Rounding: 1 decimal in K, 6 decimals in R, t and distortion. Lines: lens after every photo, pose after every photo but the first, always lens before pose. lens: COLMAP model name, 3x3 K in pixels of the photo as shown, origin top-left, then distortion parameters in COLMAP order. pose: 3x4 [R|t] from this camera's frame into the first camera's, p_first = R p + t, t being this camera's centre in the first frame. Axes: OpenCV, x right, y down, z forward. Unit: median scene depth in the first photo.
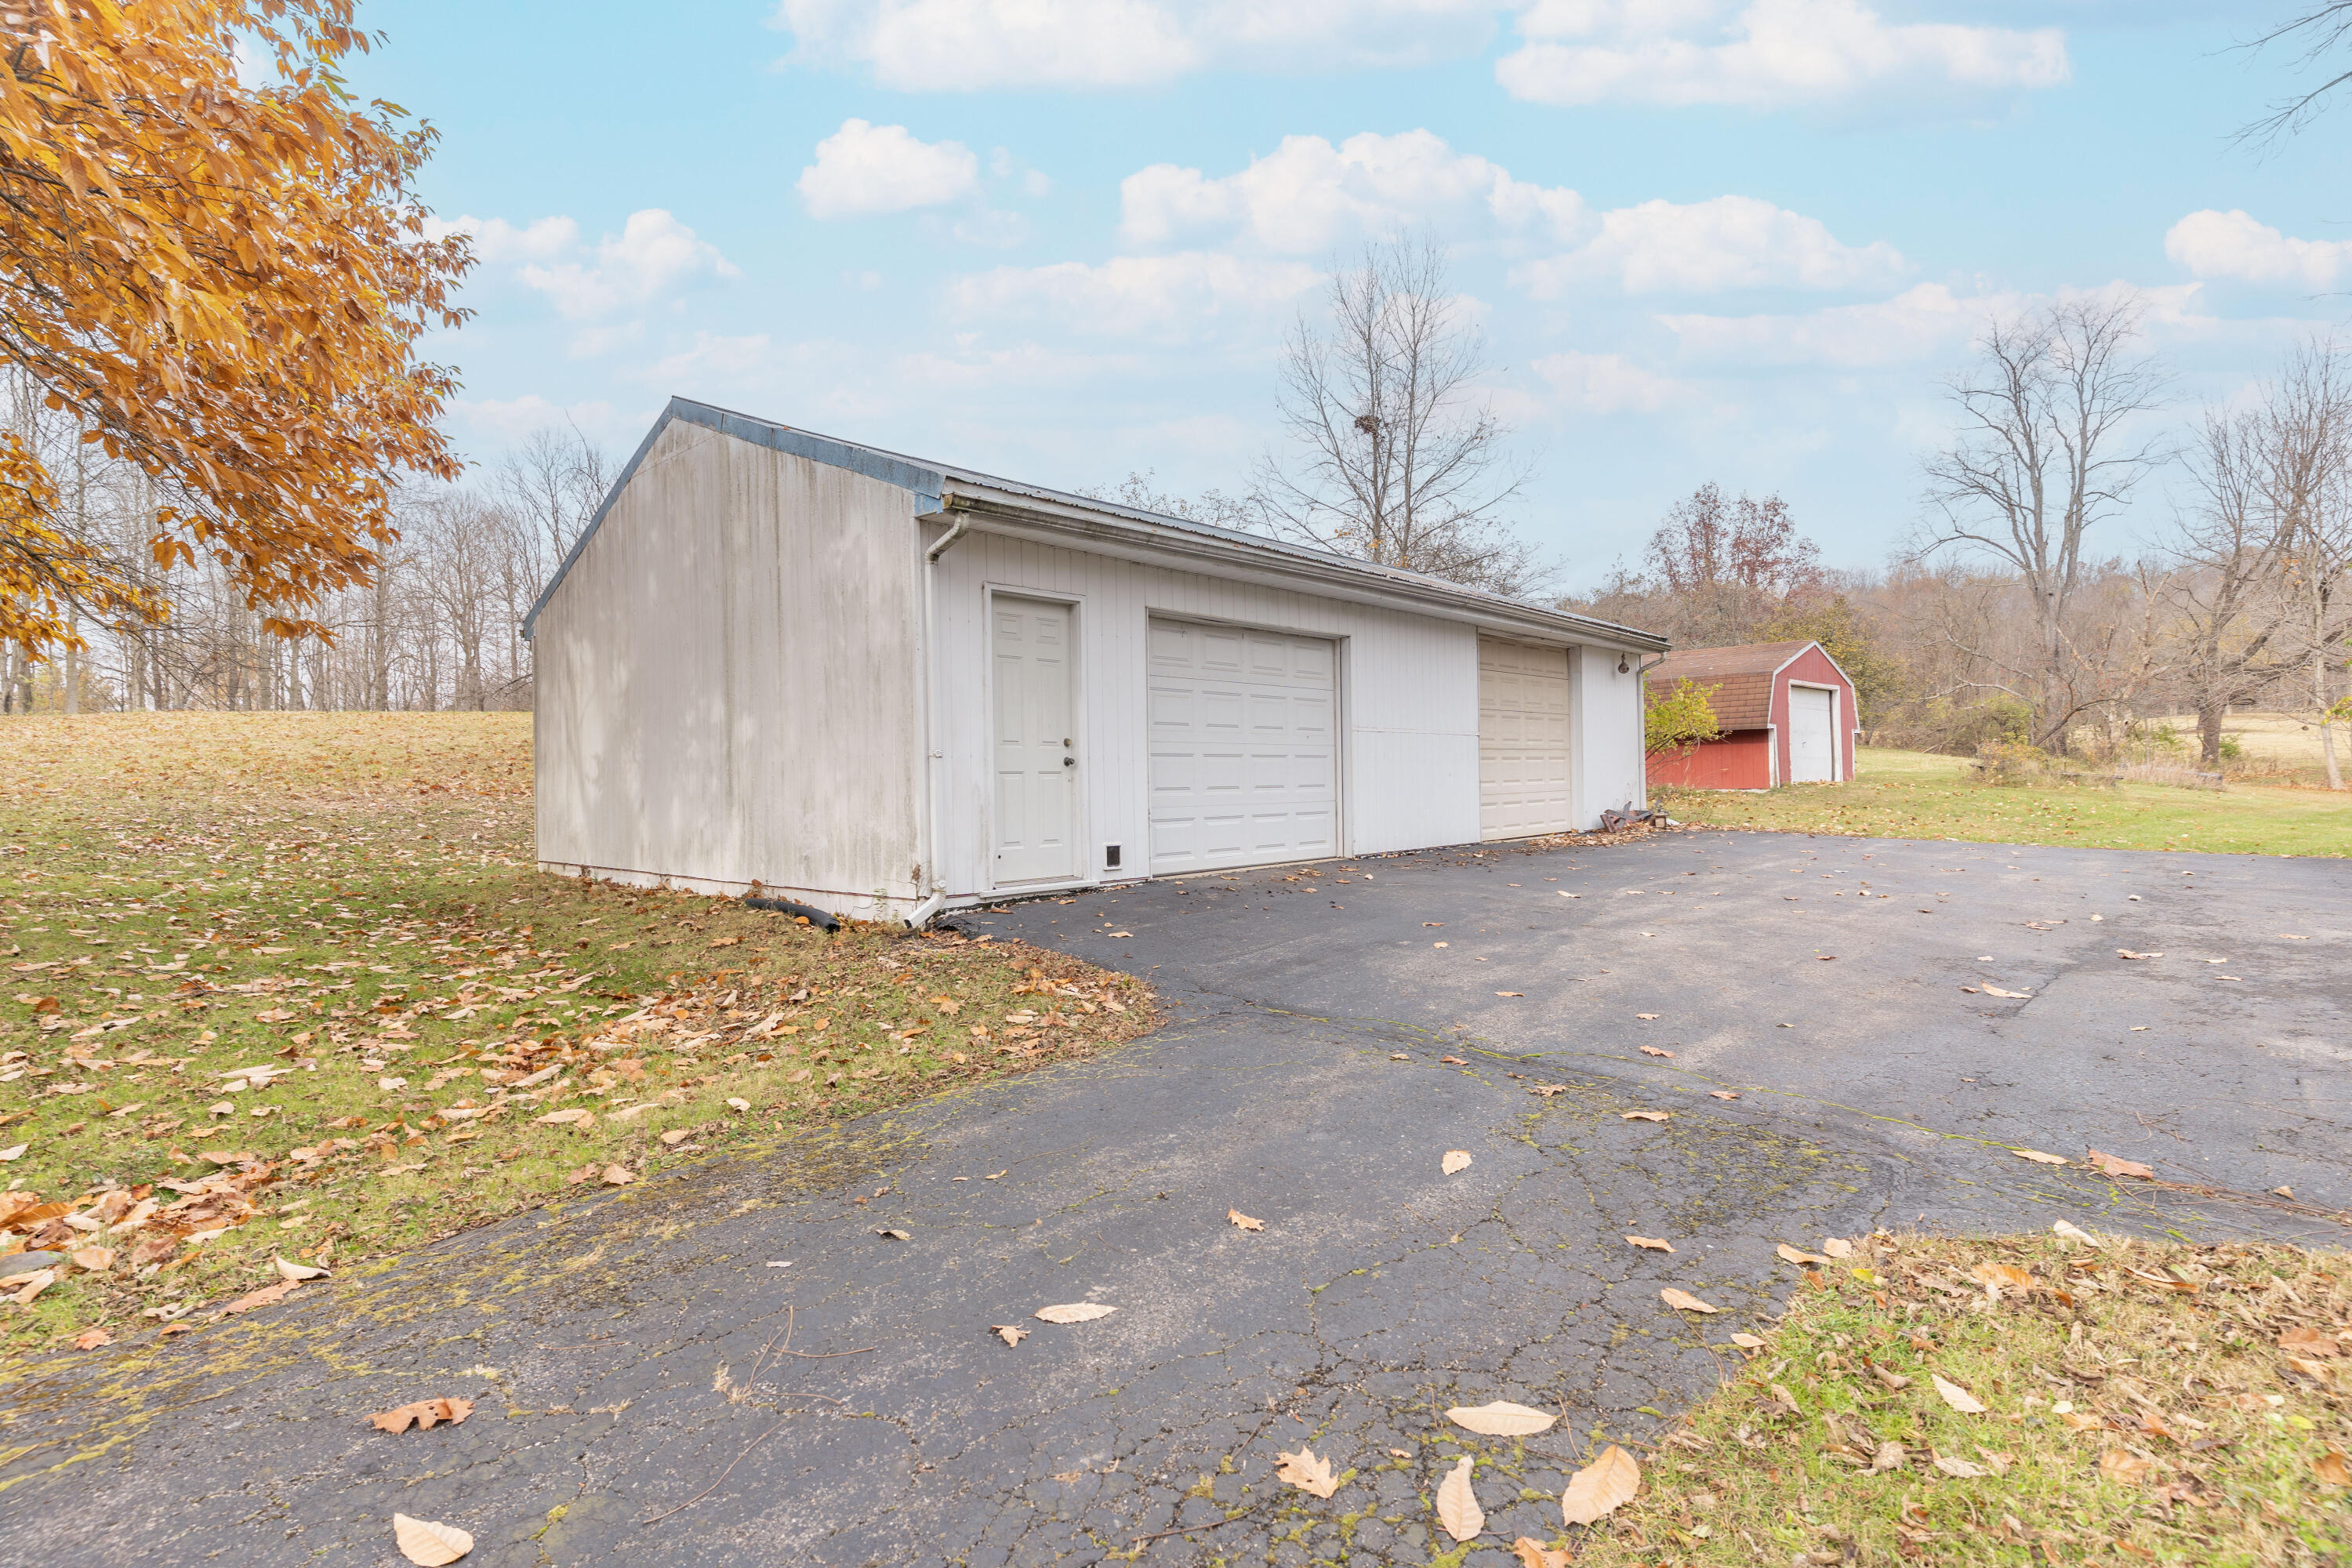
lens RADIAL K [[1088.3, 0, 1170.3], [0, 1088.3, 786.1], [0, 0, 1]] dist [-0.002417, -0.000873]
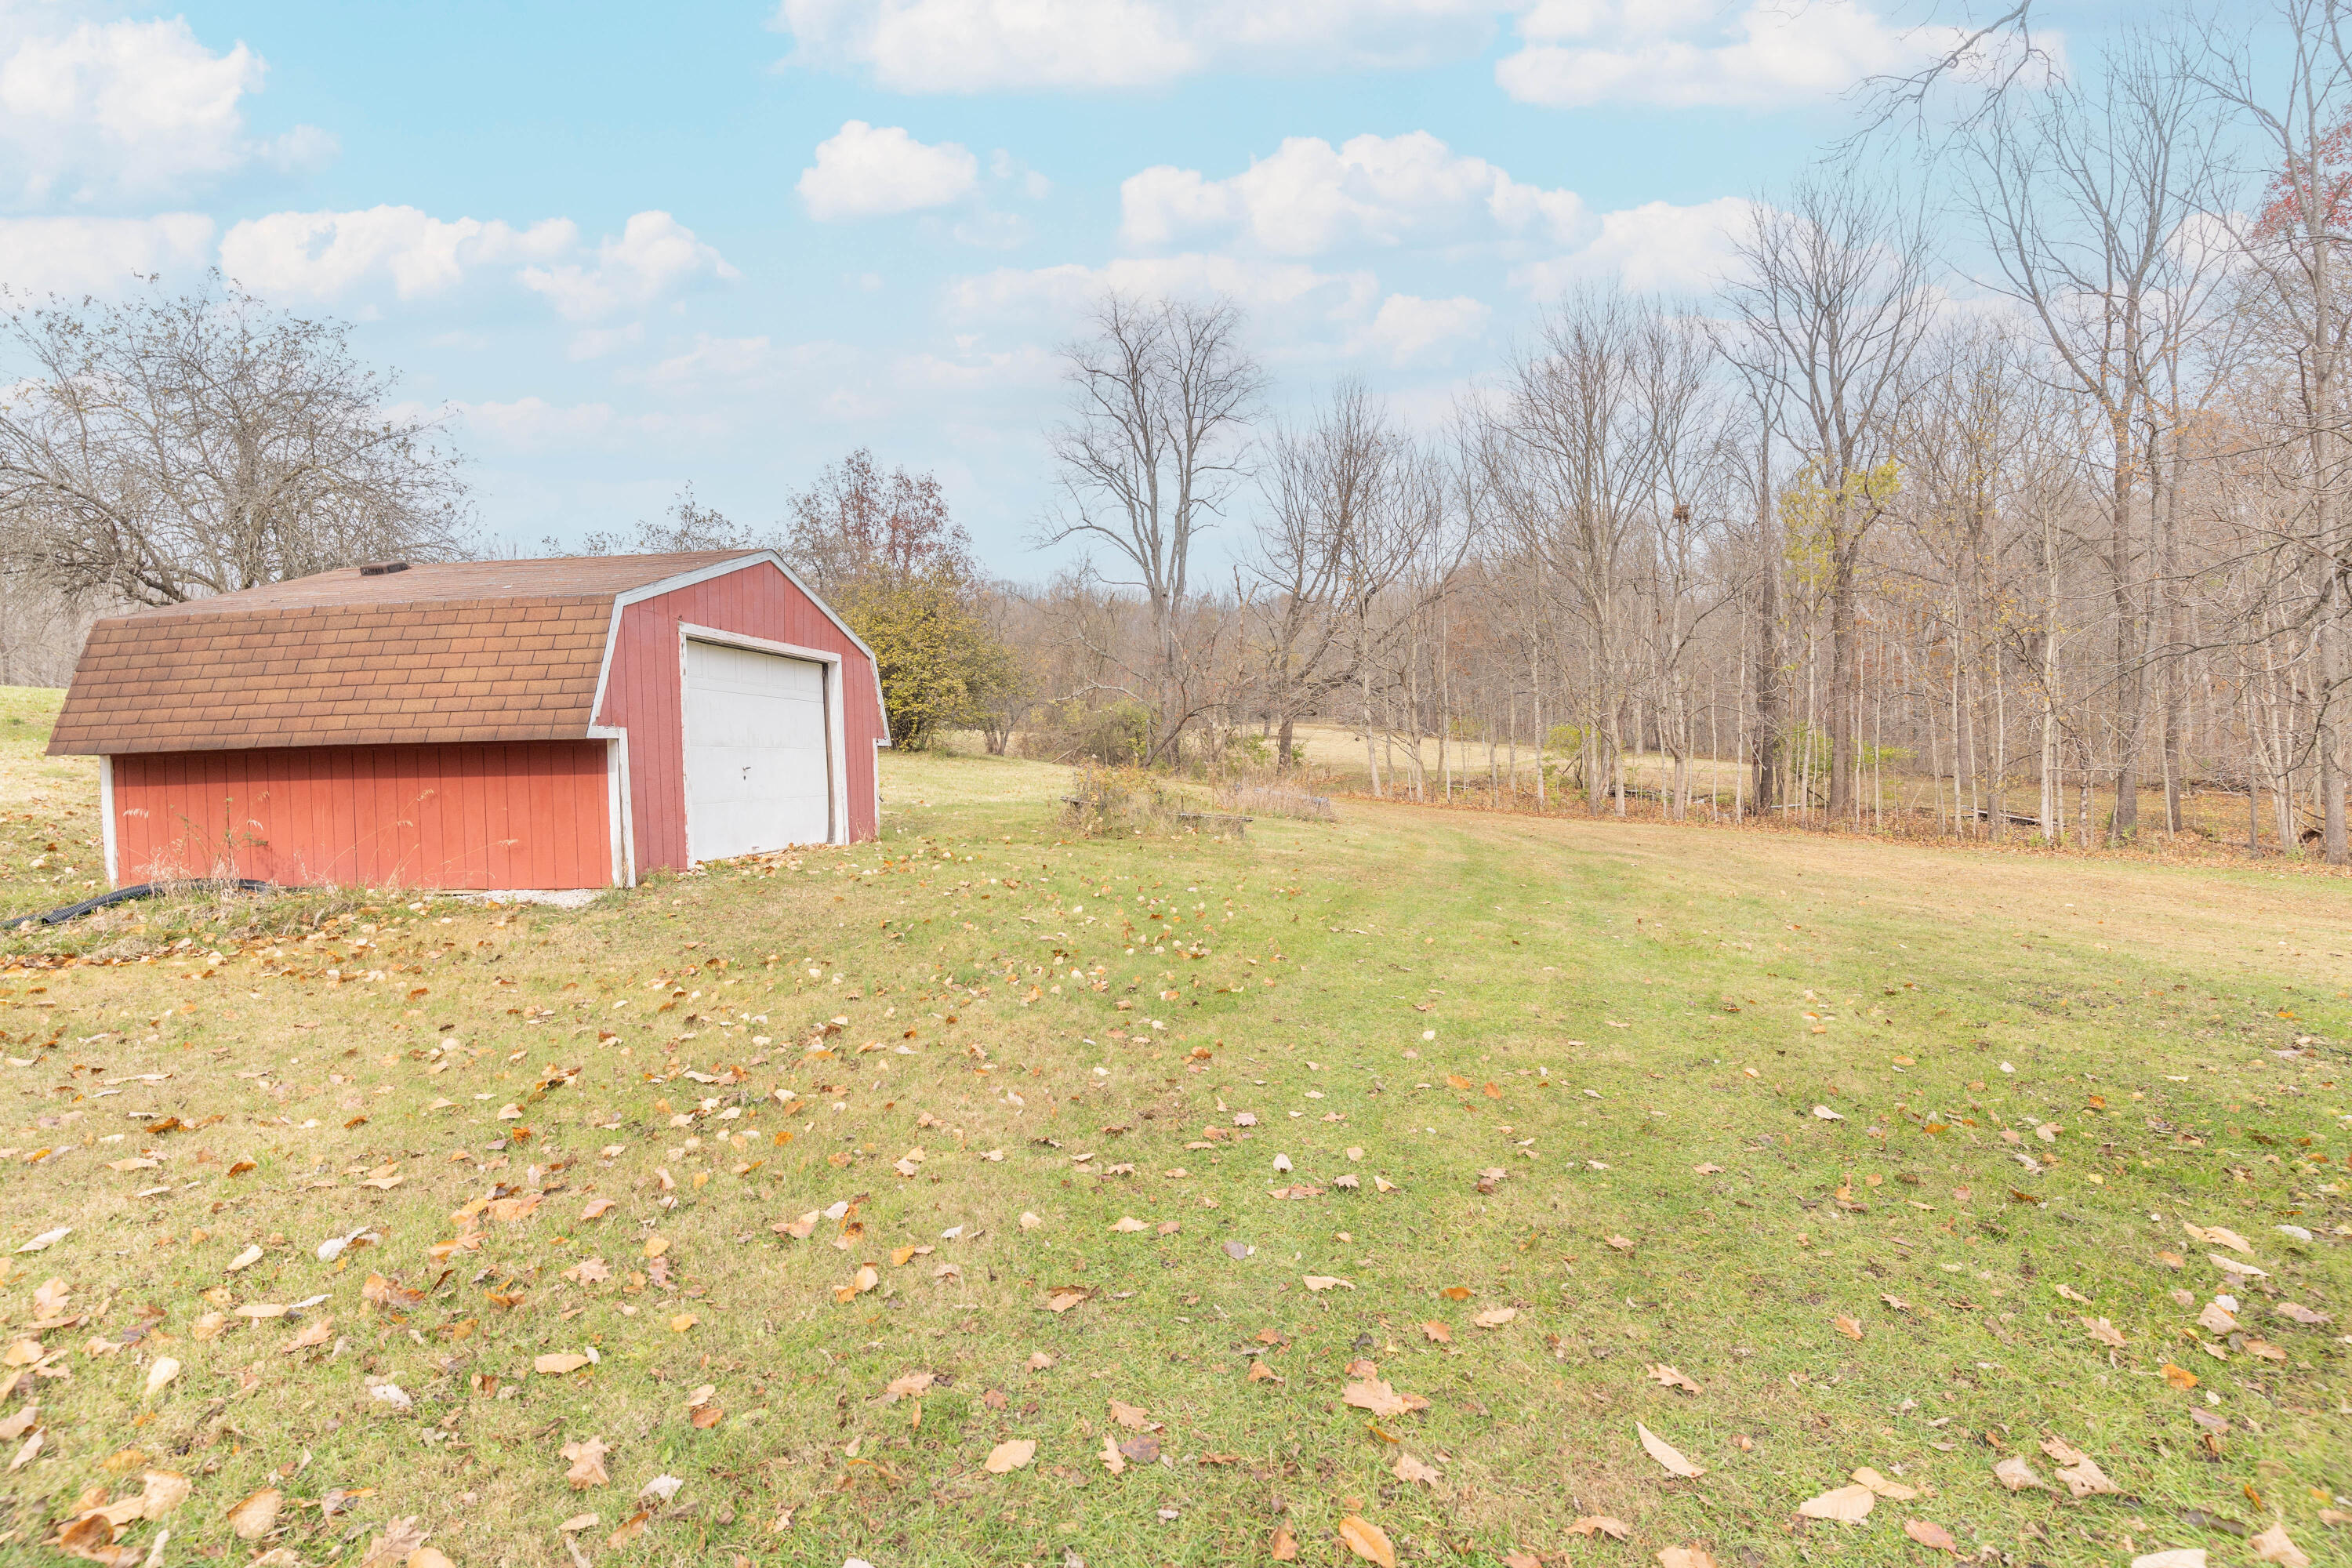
lens RADIAL K [[1088.3, 0, 1176.1], [0, 1088.3, 784.9], [0, 0, 1]] dist [-0.002417, -0.000873]
pose [[0.772449, -0.015613, 0.634884, 0.197323], [0.013425, 0.999876, 0.008254, -0.015686], [-0.634934, 0.002148, 0.772563, 0.241589]]
